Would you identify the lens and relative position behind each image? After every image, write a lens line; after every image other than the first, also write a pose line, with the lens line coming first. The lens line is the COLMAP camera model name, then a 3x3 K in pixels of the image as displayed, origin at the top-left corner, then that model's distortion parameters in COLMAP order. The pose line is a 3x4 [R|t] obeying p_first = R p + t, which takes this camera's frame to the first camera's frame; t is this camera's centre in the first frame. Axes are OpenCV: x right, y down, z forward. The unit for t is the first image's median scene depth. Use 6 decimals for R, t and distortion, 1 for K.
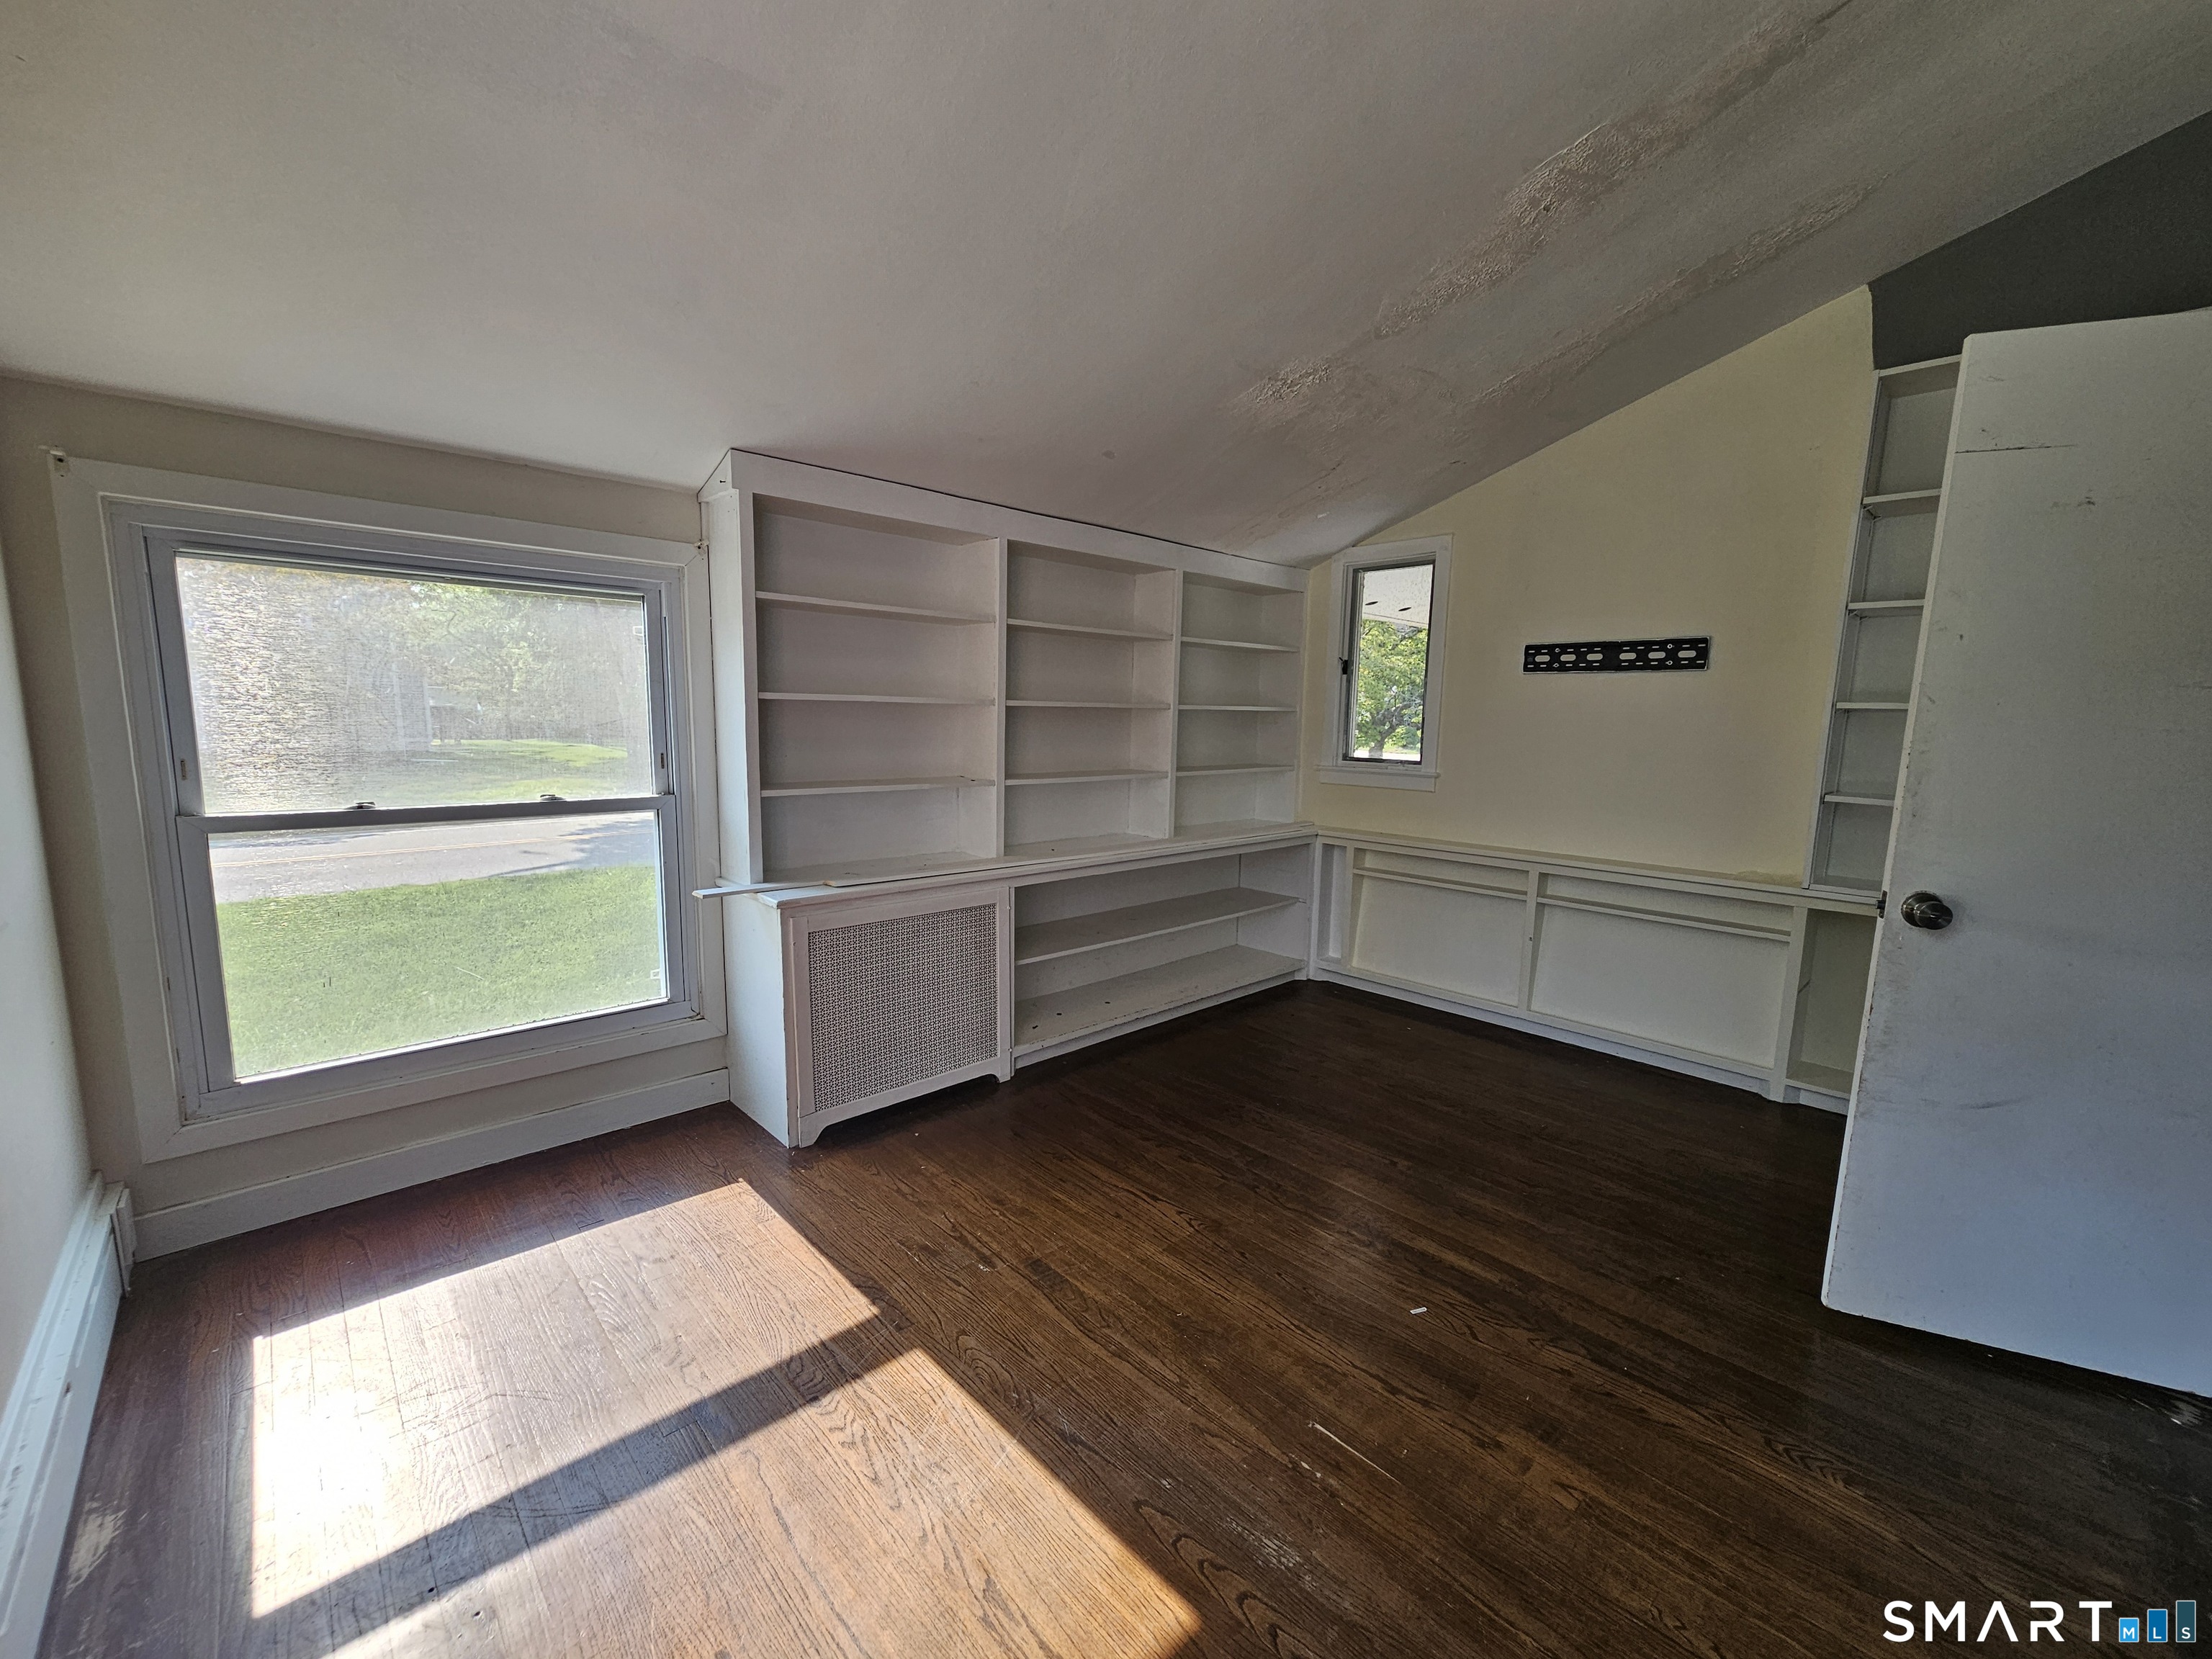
lens RADIAL K [[907.7, 0, 1103.7], [0, 907.7, 834.9], [0, 0, 1]] dist [-0.006802, 0.001018]
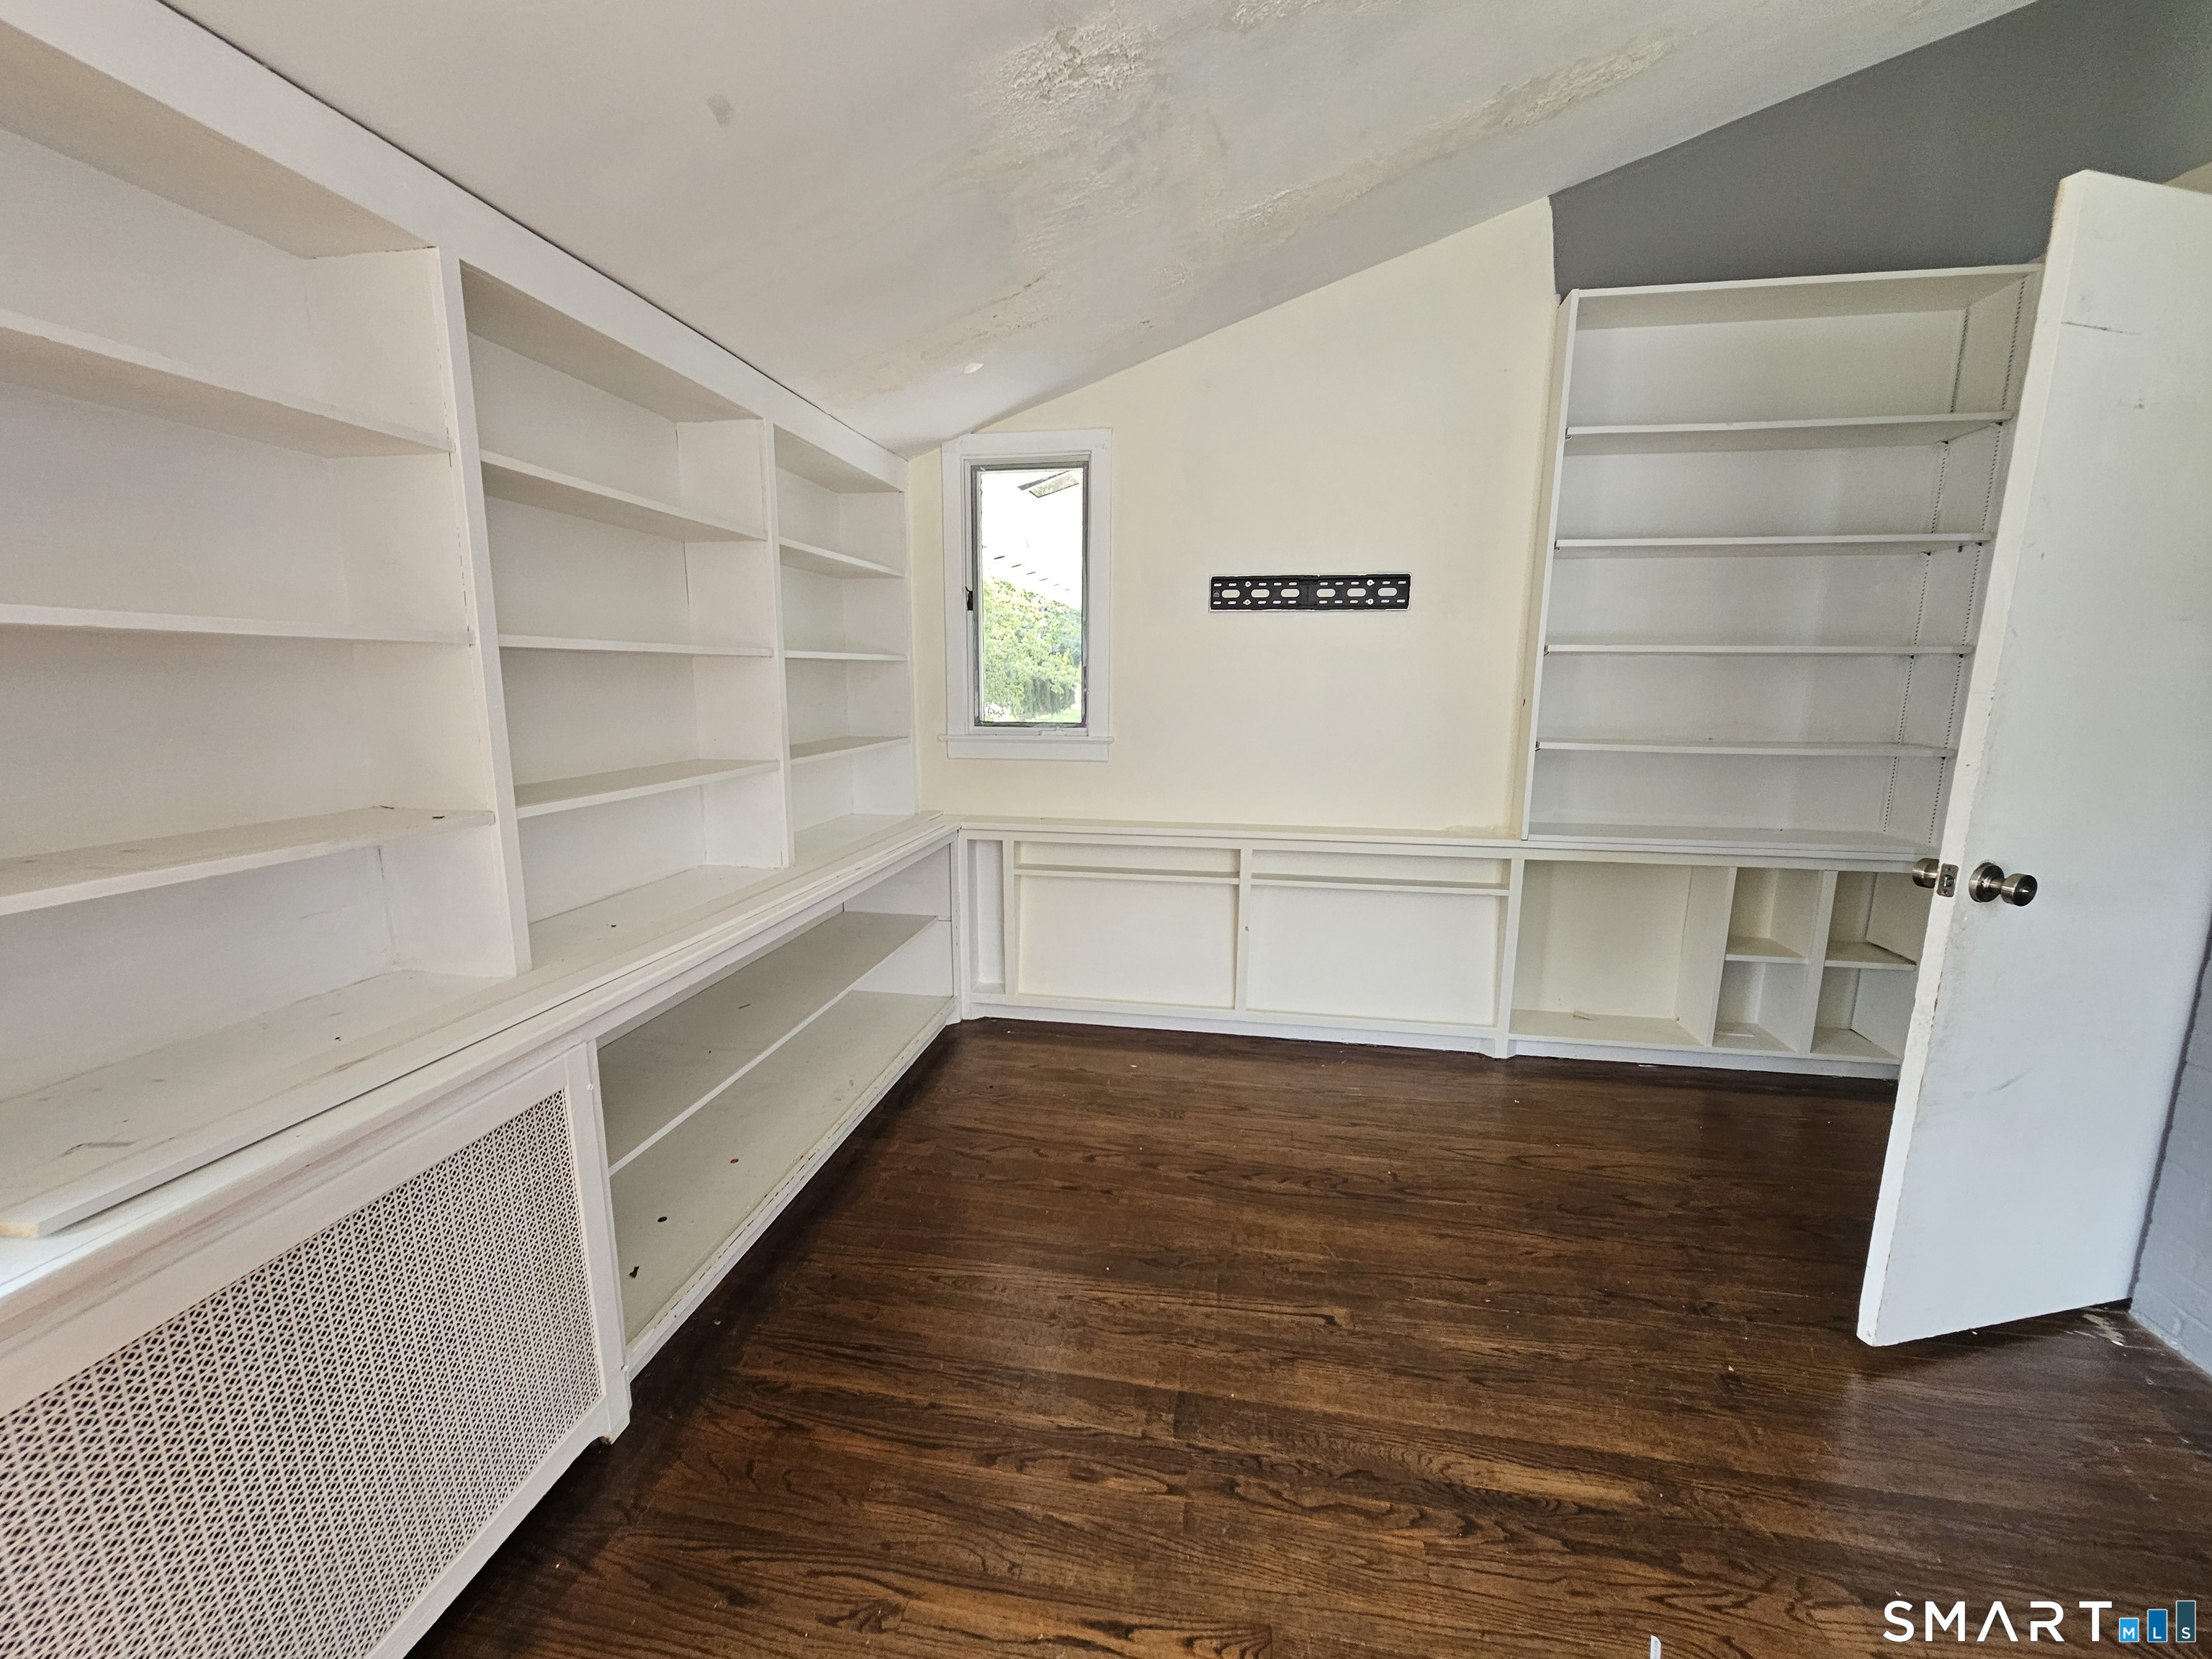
lens RADIAL K [[907.7, 0, 1100.2], [0, 907.7, 838.7], [0, 0, 1]] dist [-0.006802, 0.001018]
pose [[0.802425, -0.119166, 0.584734, -0.132192], [0.088261, 0.992782, 0.081205, -0.052079], [-0.590190, -0.013551, 0.807150, 0.416021]]
